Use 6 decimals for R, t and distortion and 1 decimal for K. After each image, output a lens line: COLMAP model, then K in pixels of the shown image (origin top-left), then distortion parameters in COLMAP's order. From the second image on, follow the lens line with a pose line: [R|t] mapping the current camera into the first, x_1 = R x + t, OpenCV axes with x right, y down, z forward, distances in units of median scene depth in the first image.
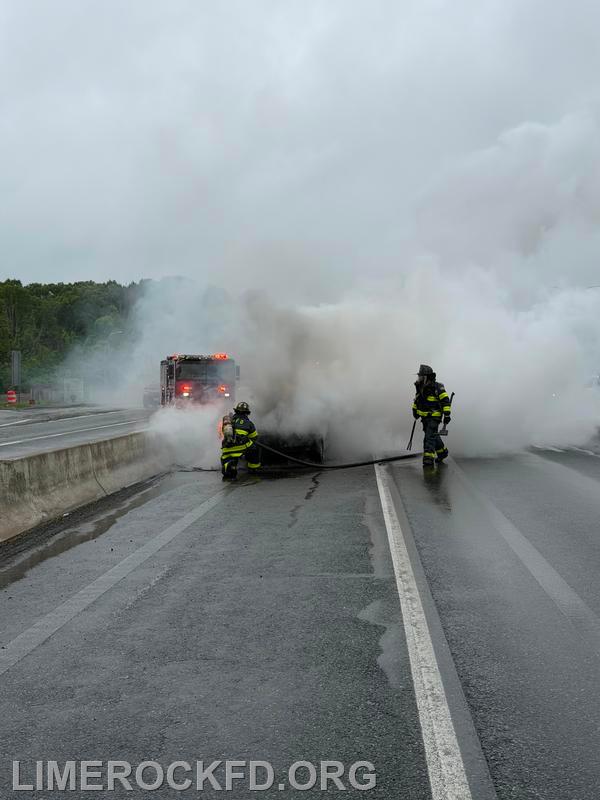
lens RADIAL K [[1115.6, 0, 299.6], [0, 1115.6, 400.0], [0, 0, 1]] dist [-0.133700, 0.000000]
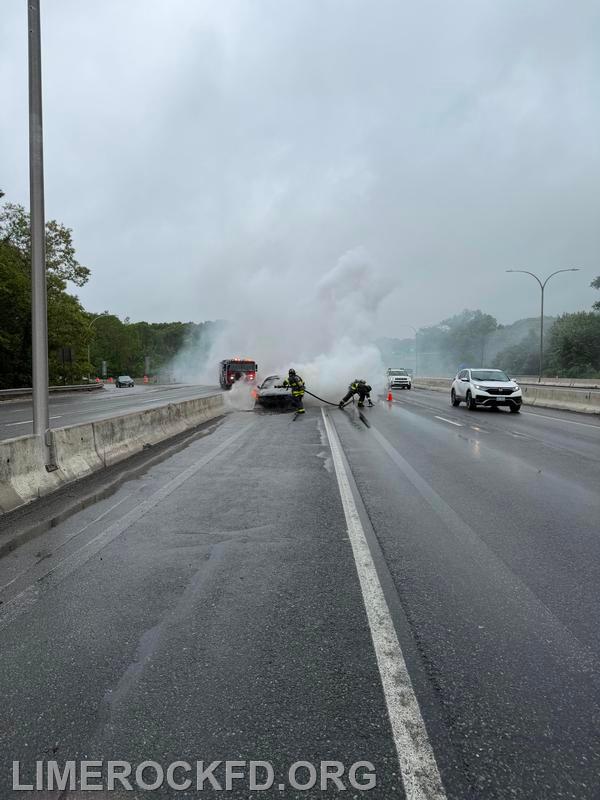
lens RADIAL K [[562.3, 0, 301.3], [0, 562.3, 397.3], [0, 0, 1]] dist [0.039462, -0.043830]
pose [[0.999470, -0.000443, 0.032543, -0.017883], [-0.000474, 0.999603, 0.028163, 0.004256], [-0.032542, -0.028163, 0.999073, -0.231047]]
